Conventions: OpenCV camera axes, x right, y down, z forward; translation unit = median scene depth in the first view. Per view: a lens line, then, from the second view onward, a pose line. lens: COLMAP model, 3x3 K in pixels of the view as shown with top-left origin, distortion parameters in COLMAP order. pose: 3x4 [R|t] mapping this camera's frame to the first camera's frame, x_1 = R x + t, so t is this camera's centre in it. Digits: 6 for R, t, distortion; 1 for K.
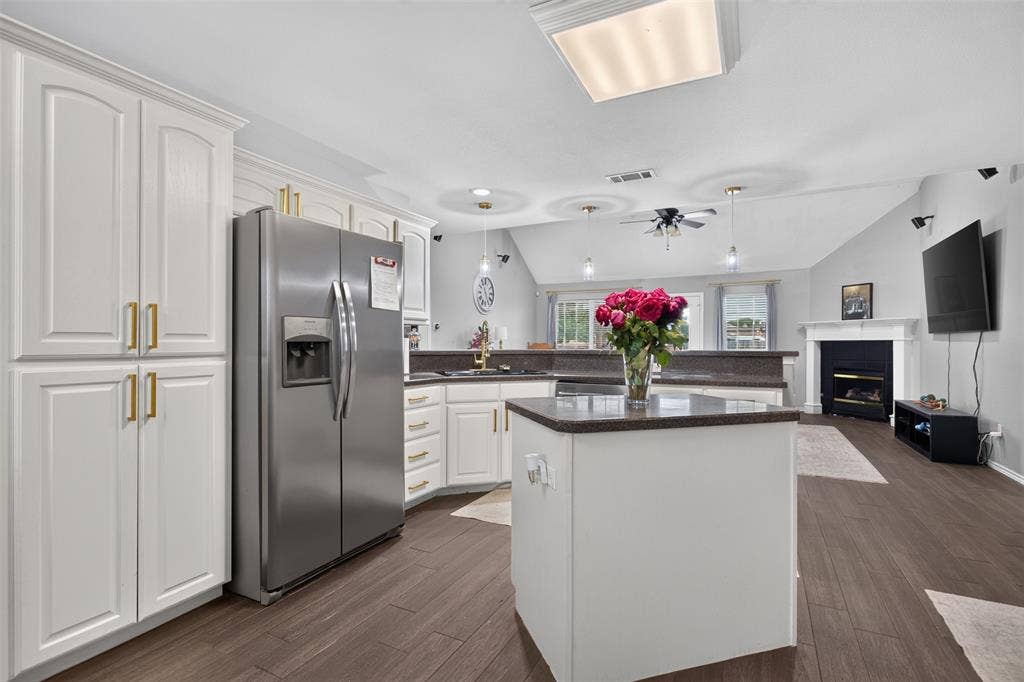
lens RADIAL K [[491.9, 0, 507.2], [0, 491.9, 343.4], [0, 0, 1]] dist [-0.003407, 0.001868]
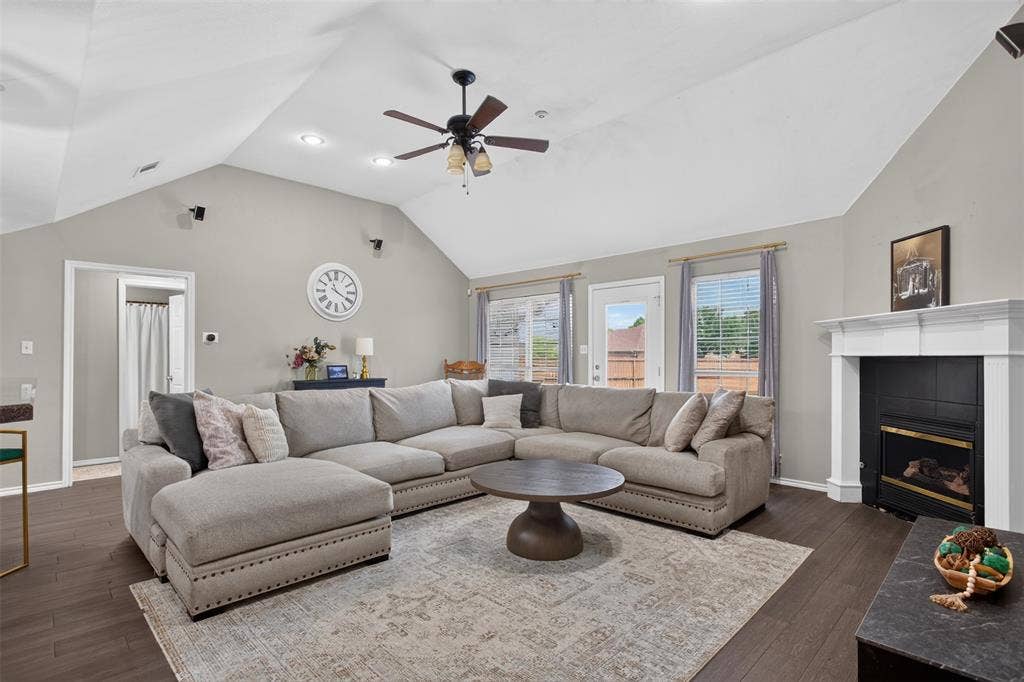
lens RADIAL K [[491.9, 0, 516.9], [0, 491.9, 345.2], [0, 0, 1]] dist [-0.003407, 0.001868]
pose [[0.952872, -0.010492, -0.303192, 0.497155], [0.003870, 0.999741, -0.022434, -0.006970], [0.303348, 0.020203, 0.952666, 0.453212]]
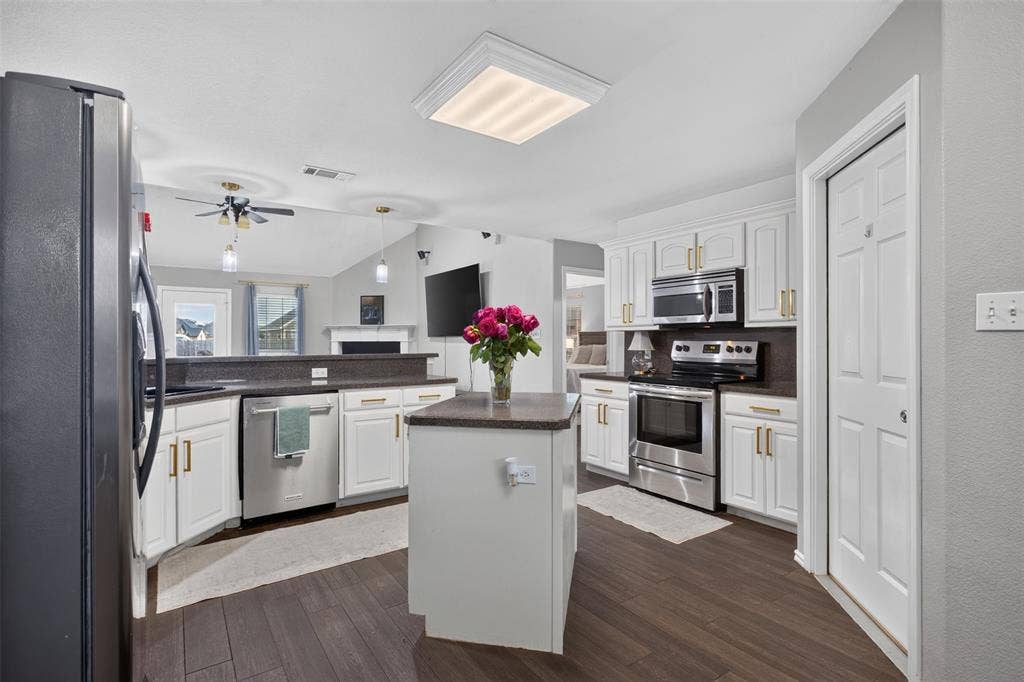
lens RADIAL K [[491.9, 0, 516.9], [0, 491.9, 339.4], [0, 0, 1]] dist [-0.003407, 0.001868]
pose [[0.464682, 0.000942, 0.885477, -0.206356], [0.001997, 0.999996, -0.002111, -0.007615], [-0.885475, 0.002749, 0.464678, 0.114576]]
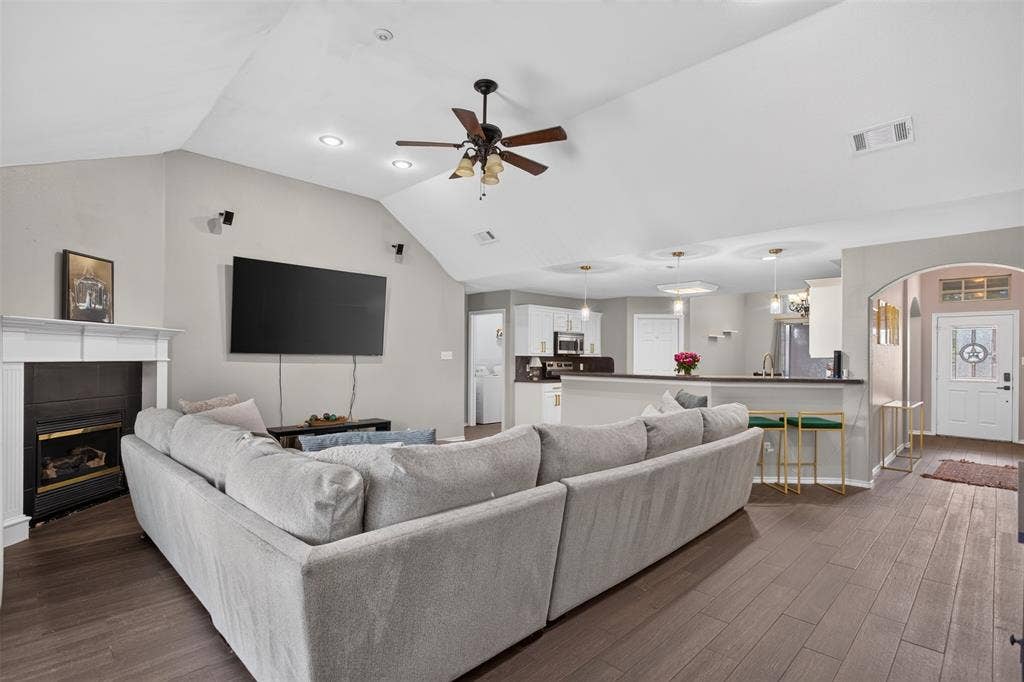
lens RADIAL K [[491.9, 0, 513.0], [0, 491.9, 350.0], [0, 0, 1]] dist [-0.003407, 0.001868]
pose [[-0.952684, -0.002921, 0.303948, 0.114650], [-0.008664, 0.999808, -0.017549, -0.012899], [-0.303838, -0.019352, -0.952527, 1.379089]]
